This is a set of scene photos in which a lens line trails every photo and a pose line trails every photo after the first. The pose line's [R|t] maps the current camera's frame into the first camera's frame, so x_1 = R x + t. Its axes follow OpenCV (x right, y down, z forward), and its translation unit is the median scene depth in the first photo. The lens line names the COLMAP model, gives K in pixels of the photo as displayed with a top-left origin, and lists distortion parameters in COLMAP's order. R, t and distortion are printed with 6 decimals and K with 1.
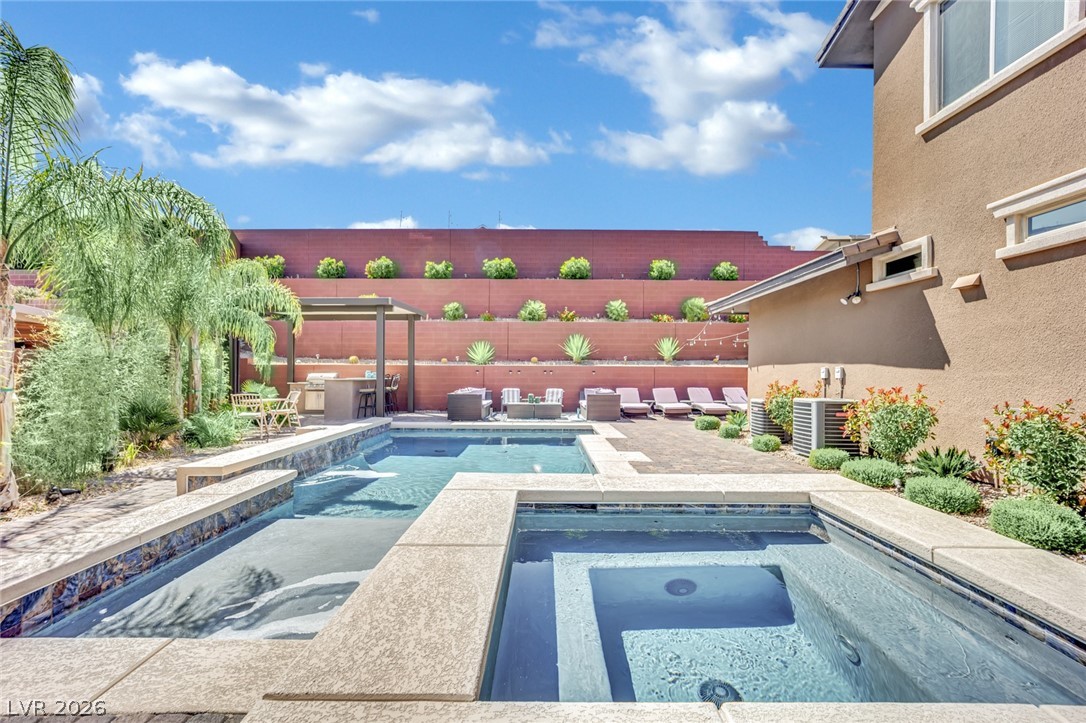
lens RADIAL K [[449.9, 0, 549.0], [0, 449.9, 372.1], [0, 0, 1]] dist [-0.021618, -0.000126]
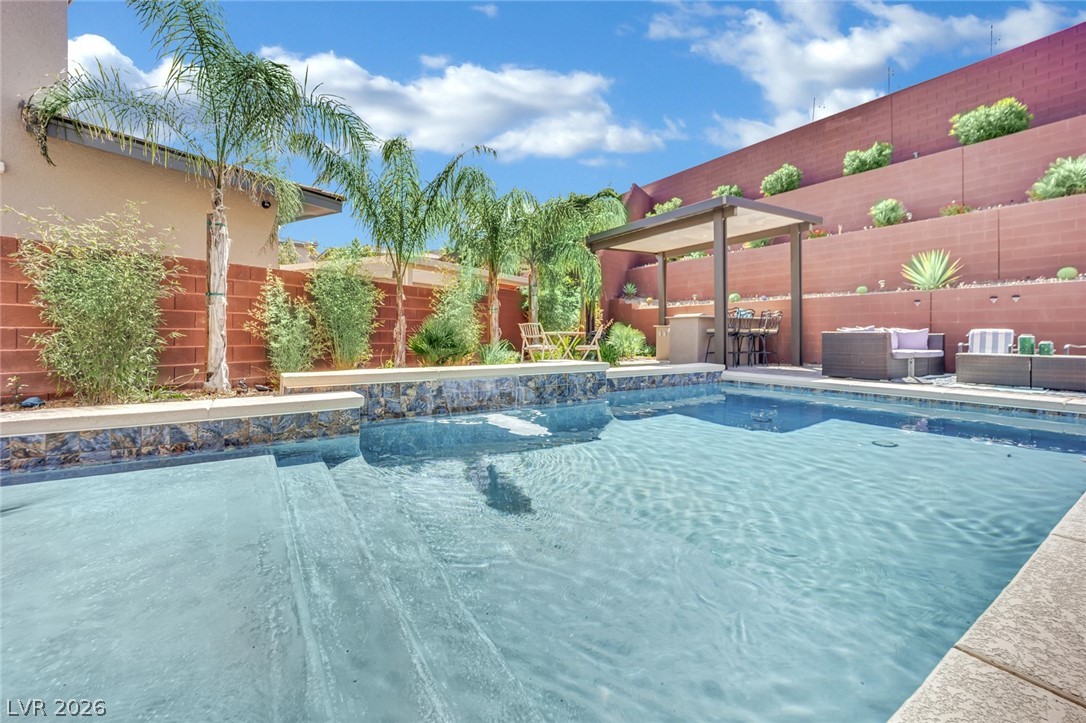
lens RADIAL K [[446.2, 0, 545.0], [0, 446.2, 344.4], [0, 0, 1]] dist [-0.029333, -0.000091]
pose [[0.533942, 0.011027, -0.845449, 0.058247], [0.002602, 0.999889, 0.014685, 0.042619], [0.845517, -0.010041, 0.533854, 0.289282]]
